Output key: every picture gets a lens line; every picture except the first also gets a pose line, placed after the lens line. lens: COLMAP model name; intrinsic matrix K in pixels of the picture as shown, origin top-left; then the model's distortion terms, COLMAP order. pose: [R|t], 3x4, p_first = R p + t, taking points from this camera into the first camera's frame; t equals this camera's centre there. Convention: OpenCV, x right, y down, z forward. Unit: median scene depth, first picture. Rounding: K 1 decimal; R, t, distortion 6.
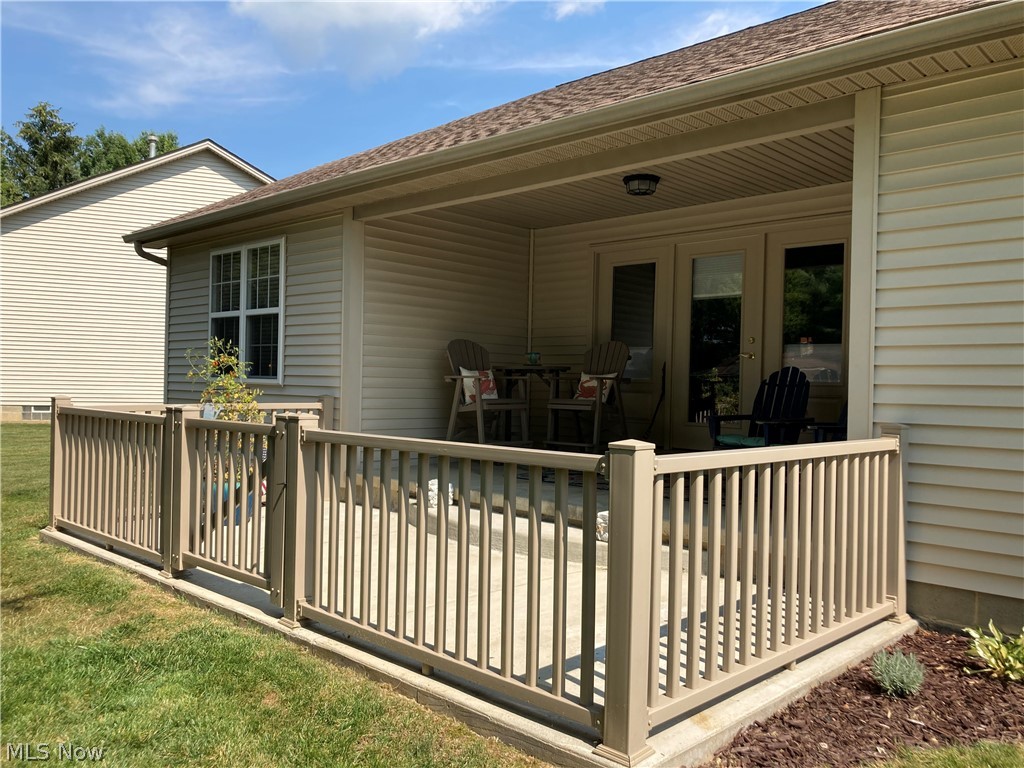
lens RADIAL K [[840.8, 0, 507.2], [0, 840.8, 397.4], [0, 0, 1]] dist [0.042471, -0.078208]
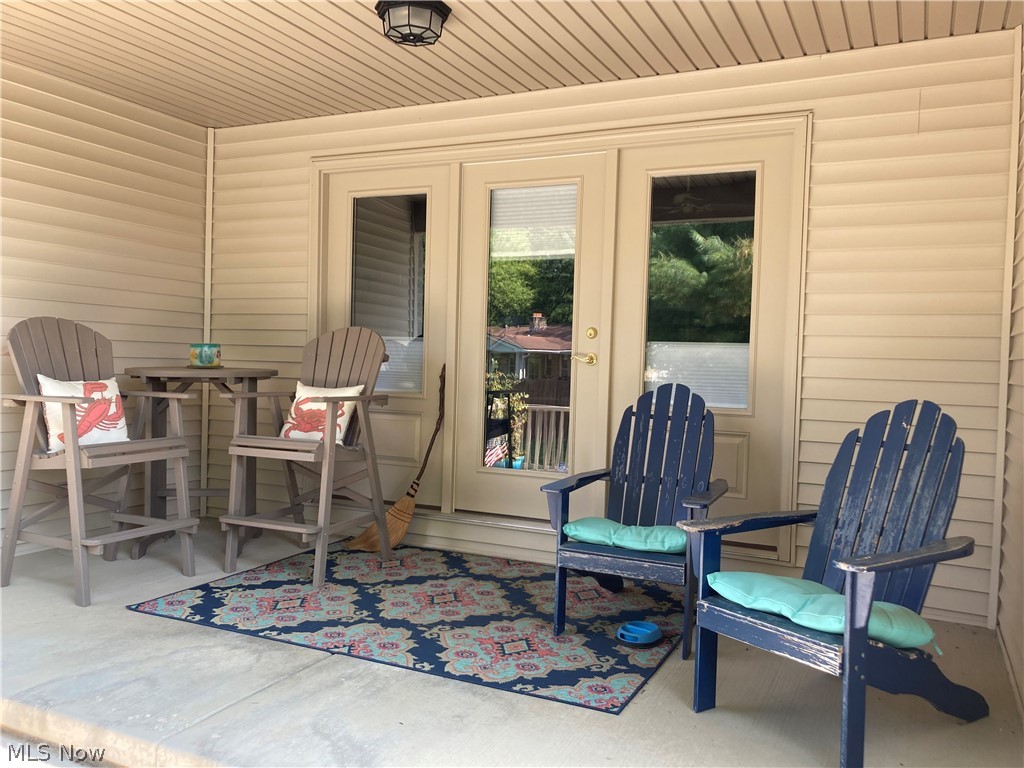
lens RADIAL K [[840.8, 0, 520.5], [0, 840.8, 385.2], [0, 0, 1]] dist [0.042471, -0.078208]
pose [[0.945175, -0.005513, 0.326517, 0.047593], [-0.001768, 0.999756, 0.021999, -0.041801], [-0.326558, -0.021370, 0.944935, 0.442129]]
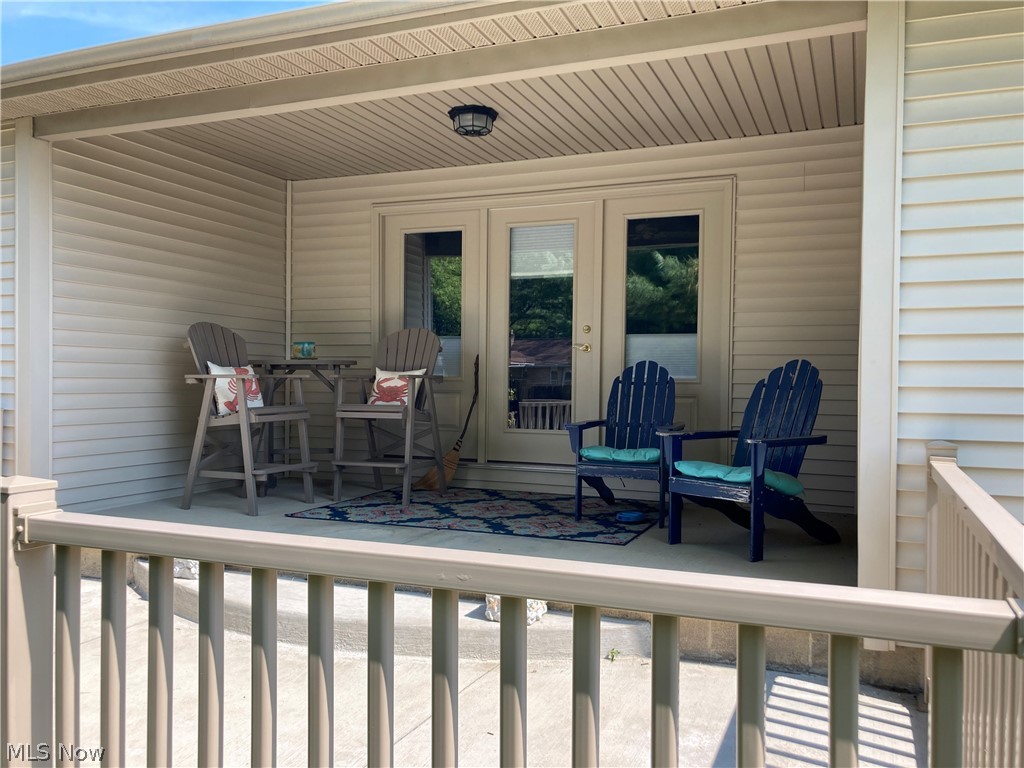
lens RADIAL K [[840.8, 0, 516.8], [0, 840.8, 394.9], [0, 0, 1]] dist [0.042471, -0.078208]
pose [[0.927015, -0.019597, 0.374512, -0.082727], [0.016612, 0.999799, 0.011197, -0.012336], [-0.374656, -0.004158, 0.927155, 0.248308]]
